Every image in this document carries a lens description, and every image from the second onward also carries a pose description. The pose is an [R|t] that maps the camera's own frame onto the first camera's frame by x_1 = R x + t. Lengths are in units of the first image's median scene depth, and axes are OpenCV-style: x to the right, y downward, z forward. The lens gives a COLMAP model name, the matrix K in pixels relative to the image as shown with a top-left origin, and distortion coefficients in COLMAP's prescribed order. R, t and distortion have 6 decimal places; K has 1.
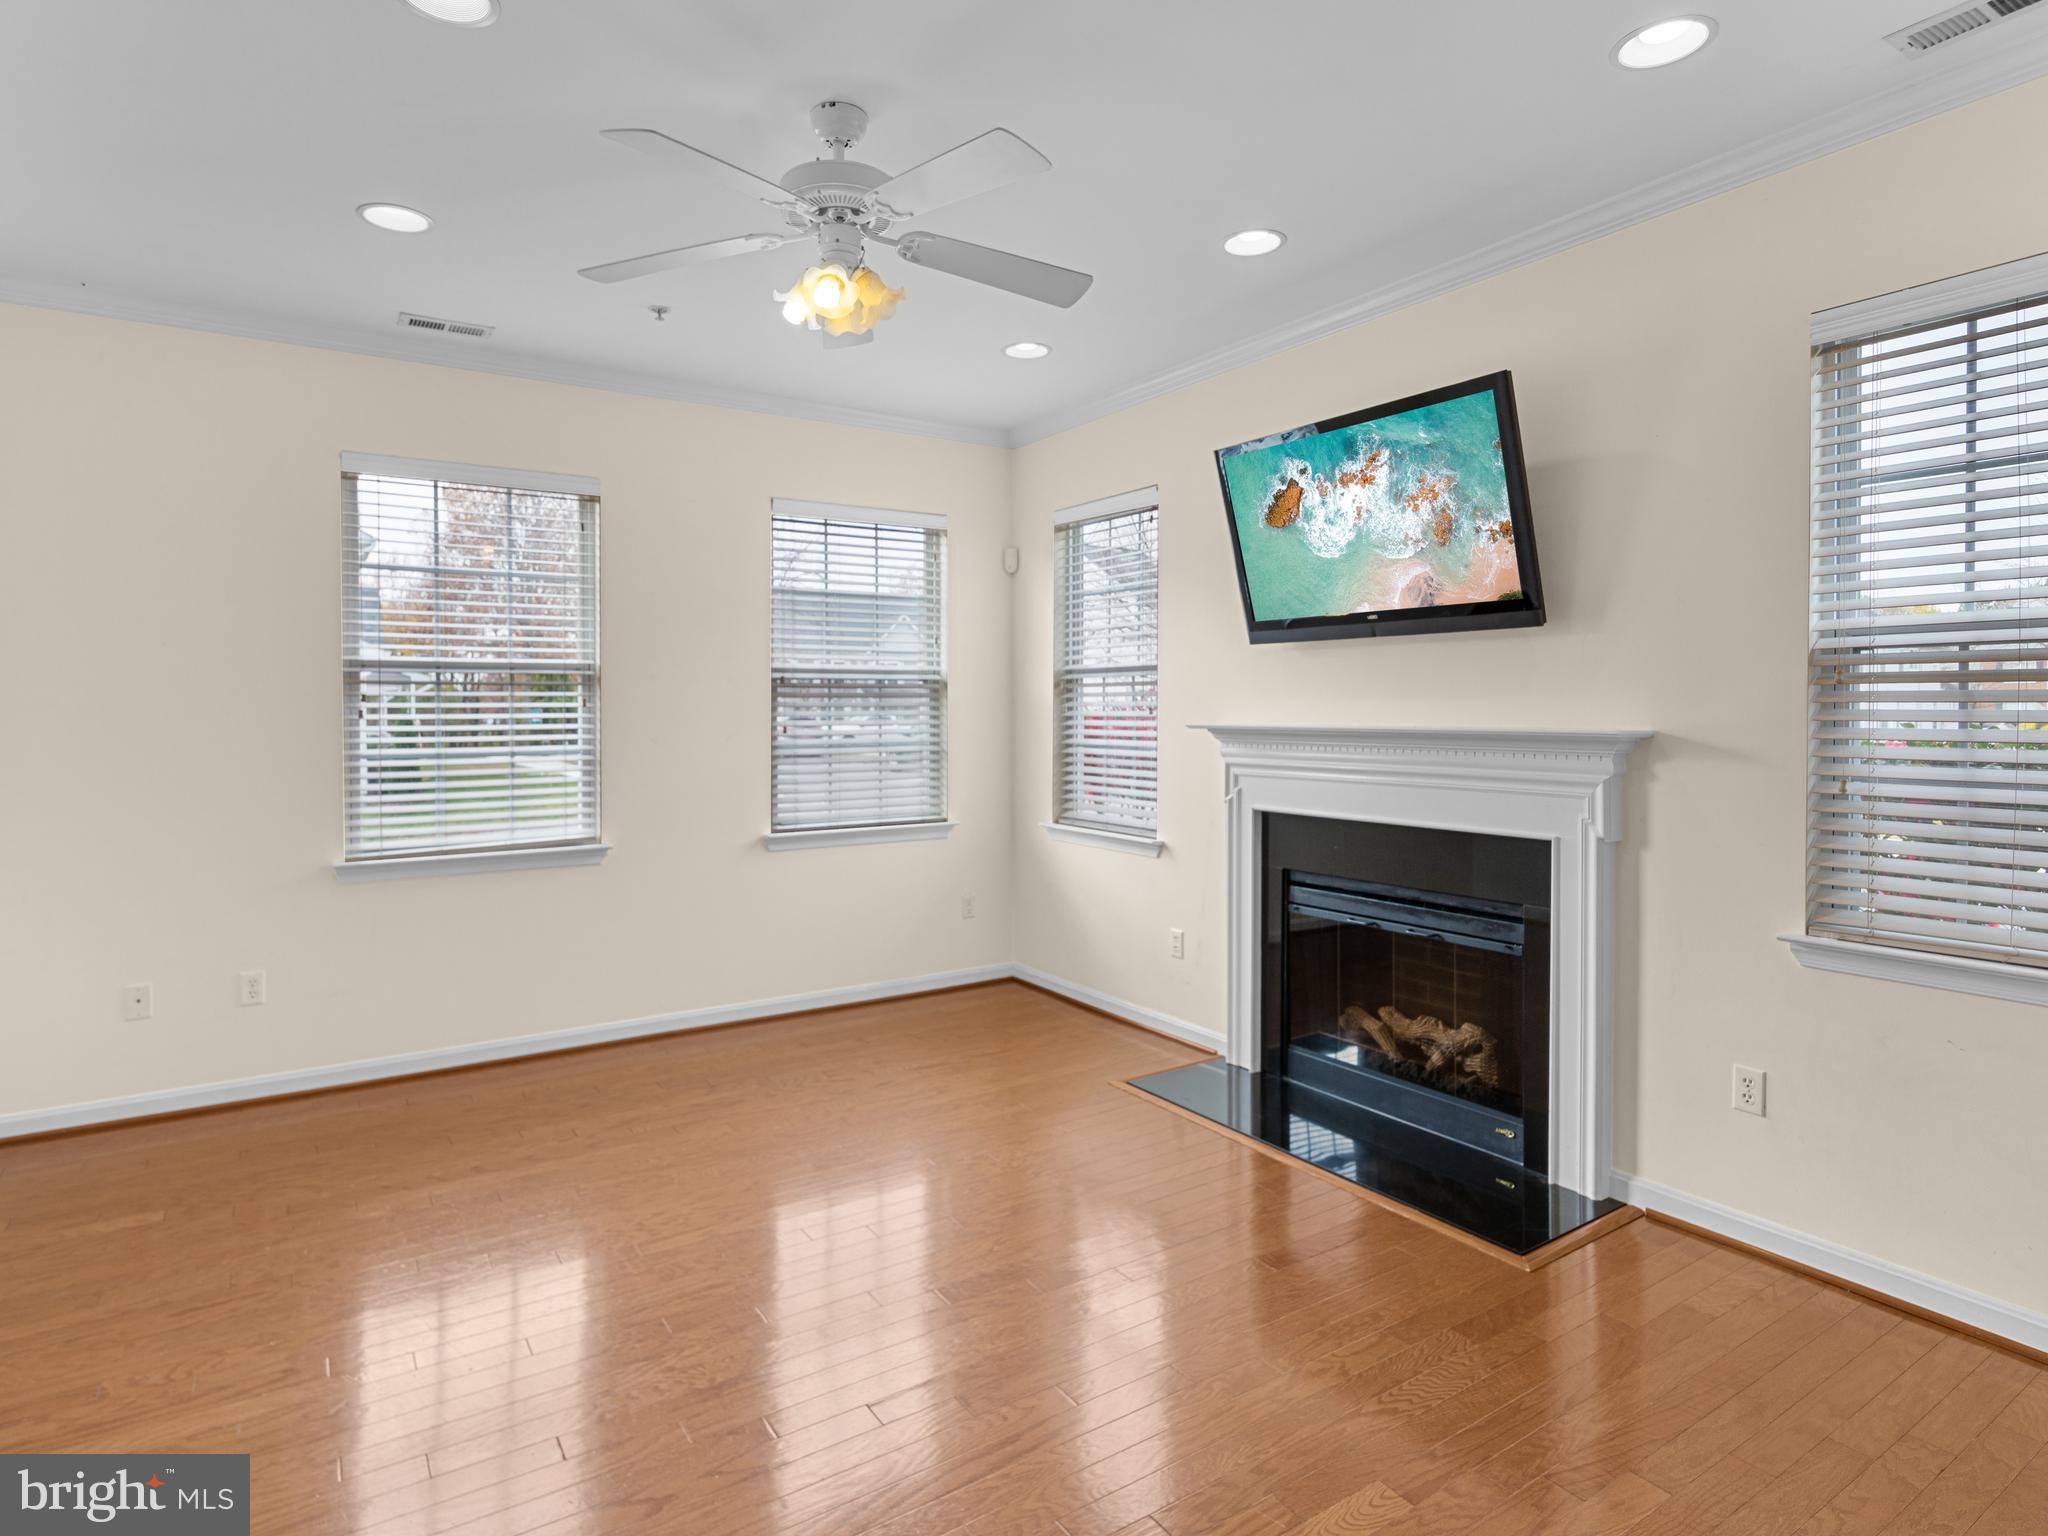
lens RADIAL K [[1087.8, 0, 1015.9], [0, 1087.8, 755.9], [0, 0, 1]] dist [0.003923, -0.000945]
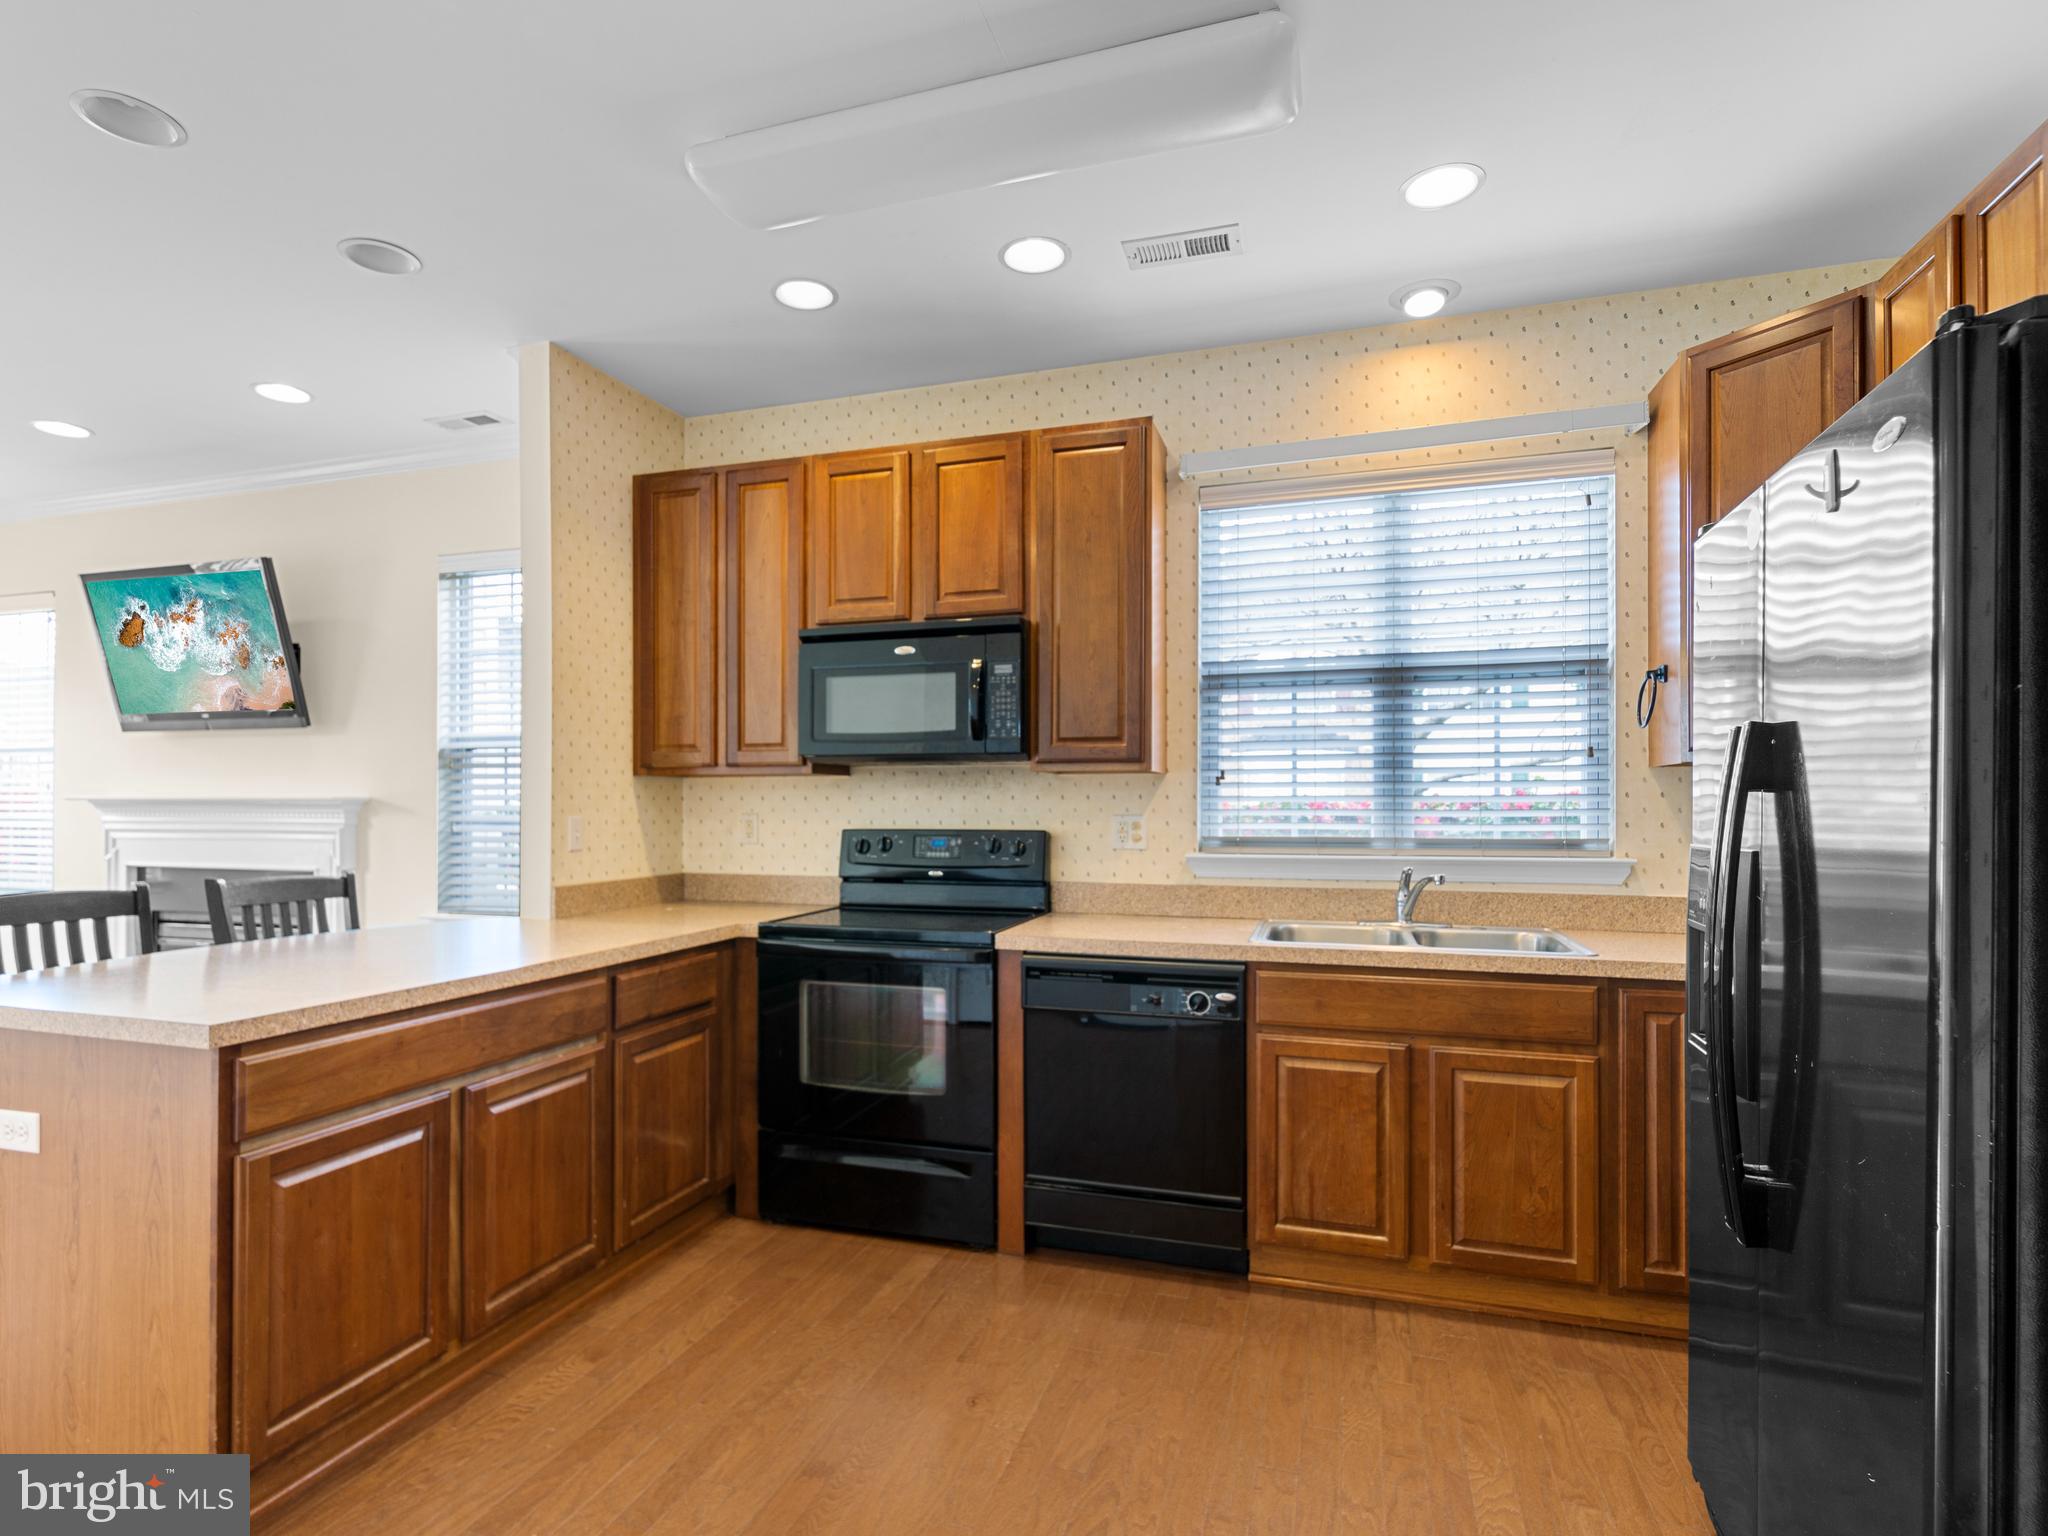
lens RADIAL K [[1022.4, 0, 1035.2], [0, 1022.4, 800.4], [0, 0, 1]] dist [-0.009376, -0.002291]
pose [[0.780820, 0.004498, 0.624740, 0.343977], [0.027645, 0.998746, -0.041743, 0.058277], [-0.624144, 0.049864, 0.779717, -0.631868]]
